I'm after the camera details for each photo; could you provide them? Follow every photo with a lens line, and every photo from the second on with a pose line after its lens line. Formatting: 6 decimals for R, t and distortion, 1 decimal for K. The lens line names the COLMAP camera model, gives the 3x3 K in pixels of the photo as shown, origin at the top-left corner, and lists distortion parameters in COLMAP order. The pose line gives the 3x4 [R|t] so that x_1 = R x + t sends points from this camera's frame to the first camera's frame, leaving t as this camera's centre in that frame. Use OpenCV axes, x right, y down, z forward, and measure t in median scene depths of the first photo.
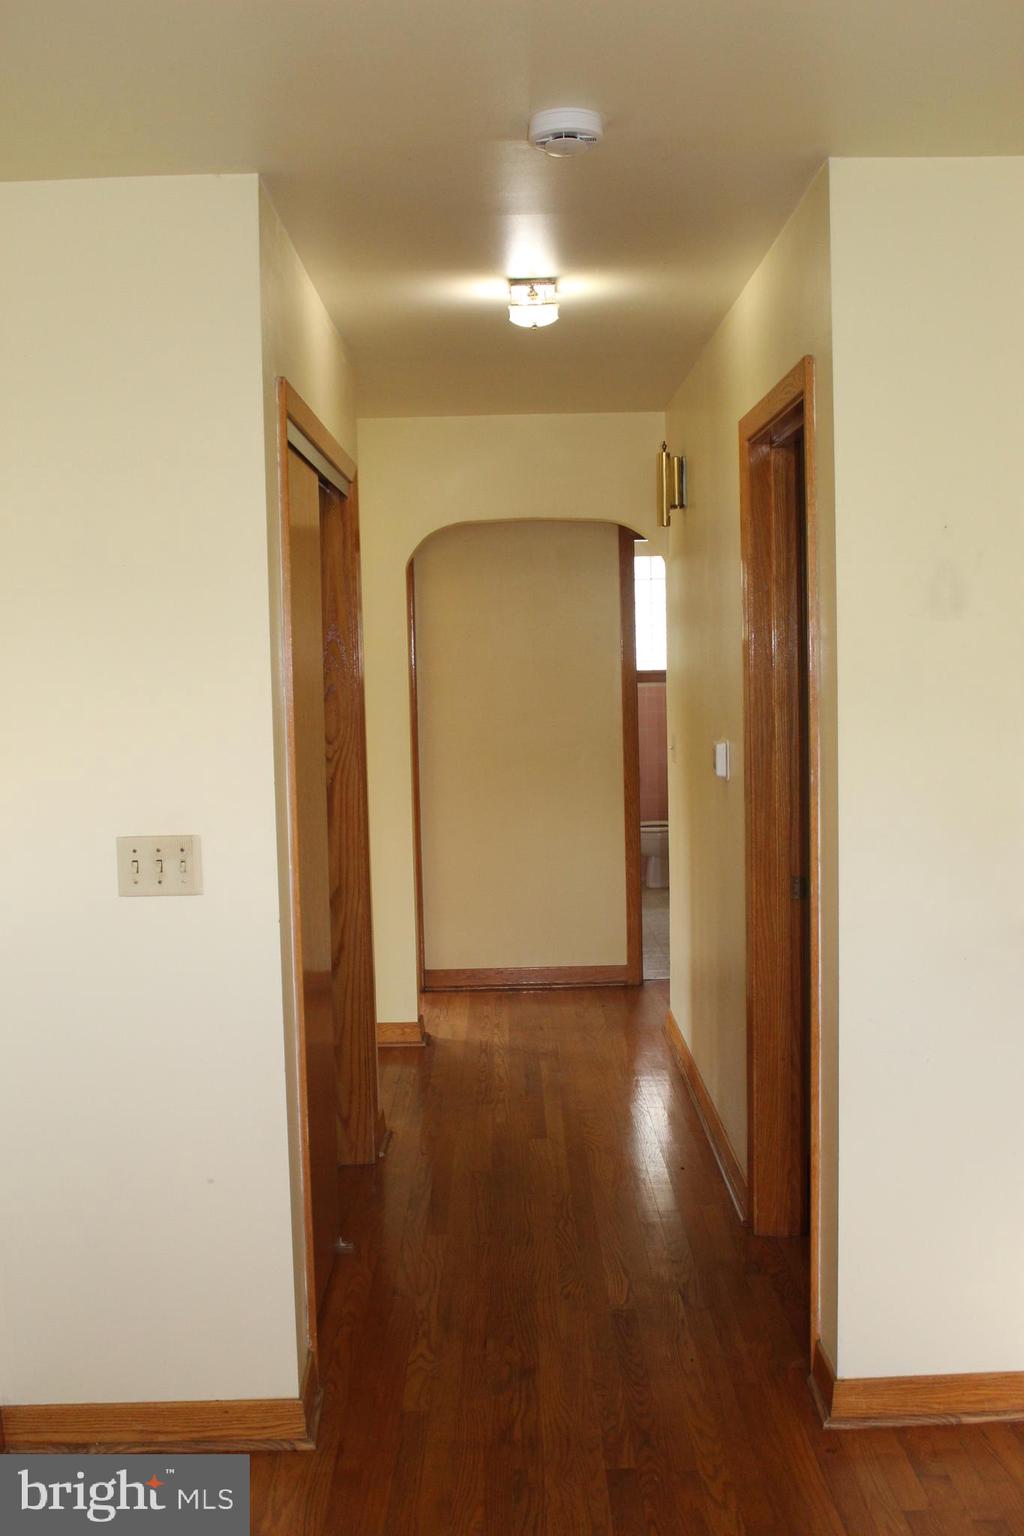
lens RADIAL K [[1563.8, 0, 512.0], [0, 1563.8, 768.0], [0, 0, 1]] dist [-0.104791, 0.045499]
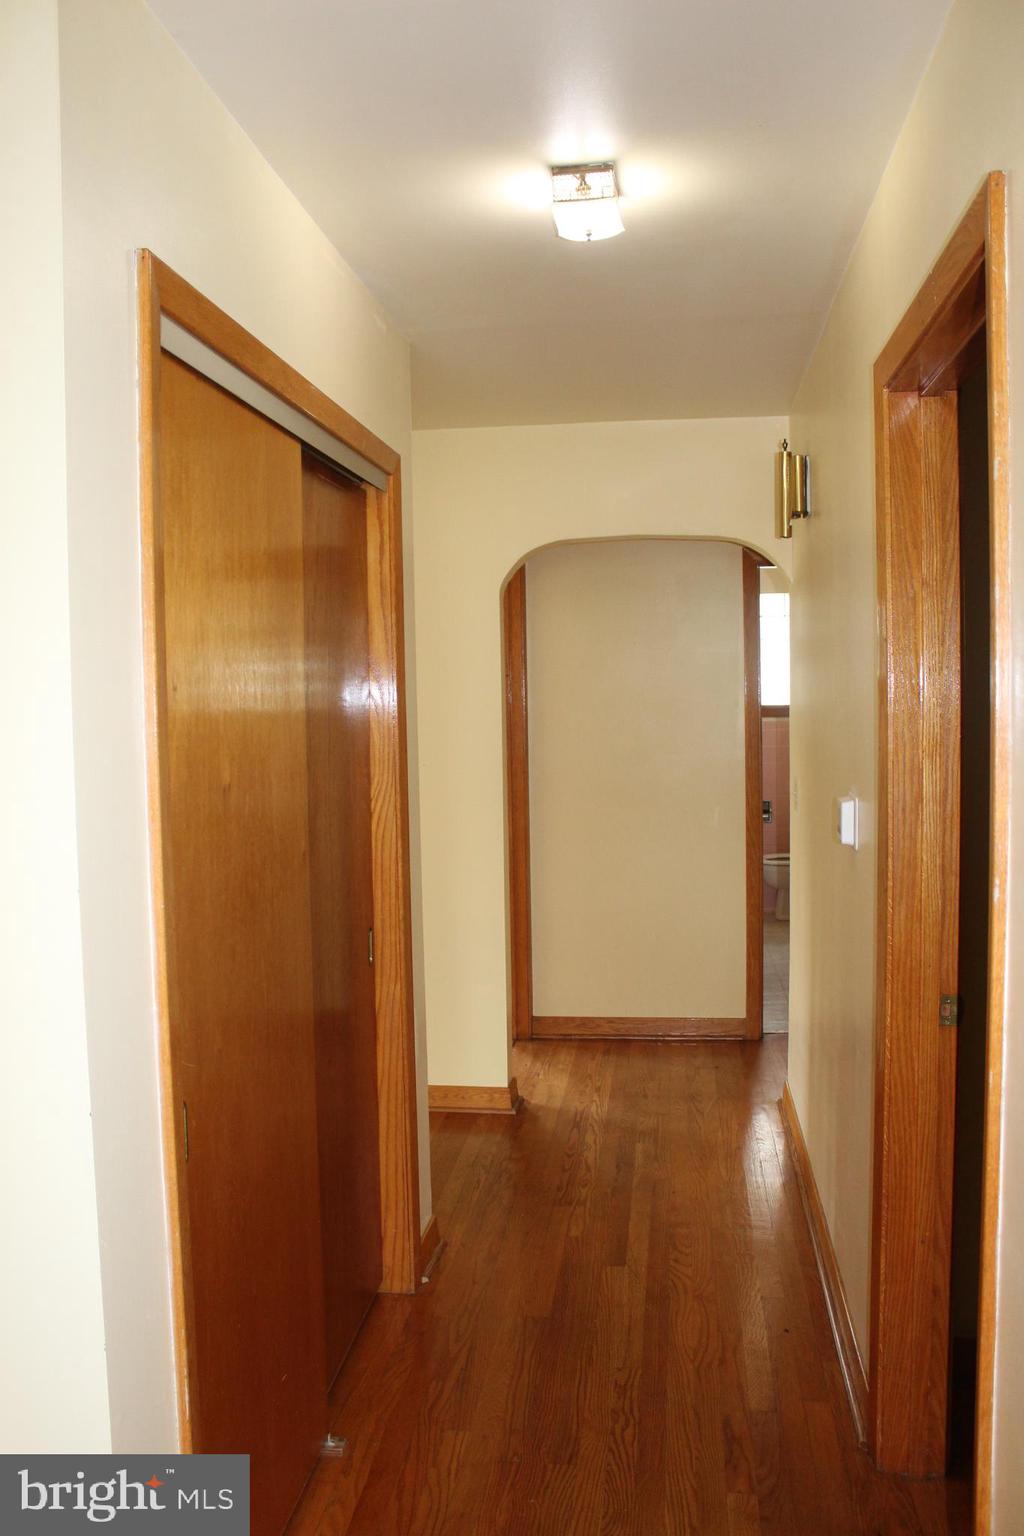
lens RADIAL K [[1285.0, 0, 512.0], [0, 1285.0, 768.0], [0, 0, 1]] dist [-0.163241, 0.146605]
pose [[0.991427, 0.013916, -0.129921, 0.043110], [-0.015447, 0.999823, -0.010784, -0.019526], [0.129748, 0.012698, 0.991466, 0.301952]]
